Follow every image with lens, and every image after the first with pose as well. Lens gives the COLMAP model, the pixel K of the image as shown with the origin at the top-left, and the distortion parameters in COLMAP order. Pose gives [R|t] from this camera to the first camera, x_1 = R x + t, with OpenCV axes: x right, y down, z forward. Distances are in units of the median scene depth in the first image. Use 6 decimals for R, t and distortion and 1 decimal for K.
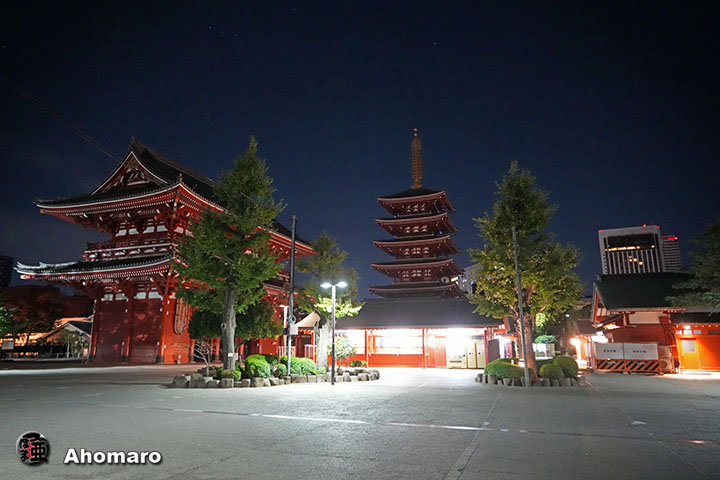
lens RADIAL K [[480.2, 0, 359.8], [0, 480.2, 238.2], [0, 0, 1]] dist [-0.022643, -0.000034]
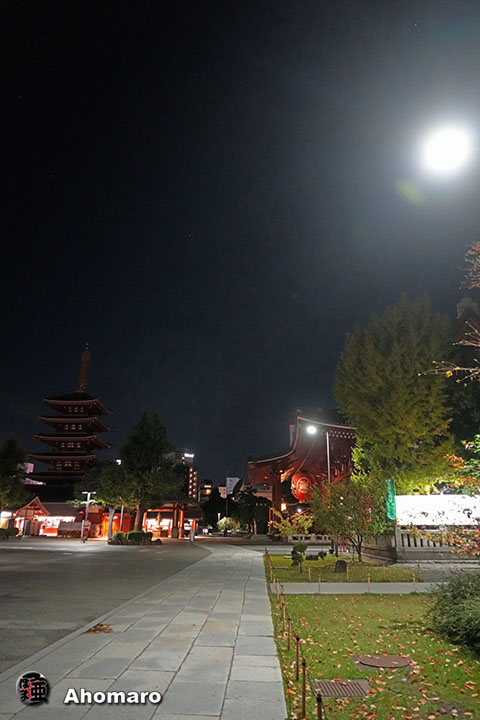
lens RADIAL K [[480.2, 0, 240.5], [0, 480.2, 362.3], [0, 0, 1]] dist [-0.022643, -0.000034]
pose [[0.945059, 0.112393, 0.306972, 0.126366], [-0.078187, 0.989497, -0.121581, -0.067604], [-0.317413, 0.090900, 0.943921, -0.309276]]
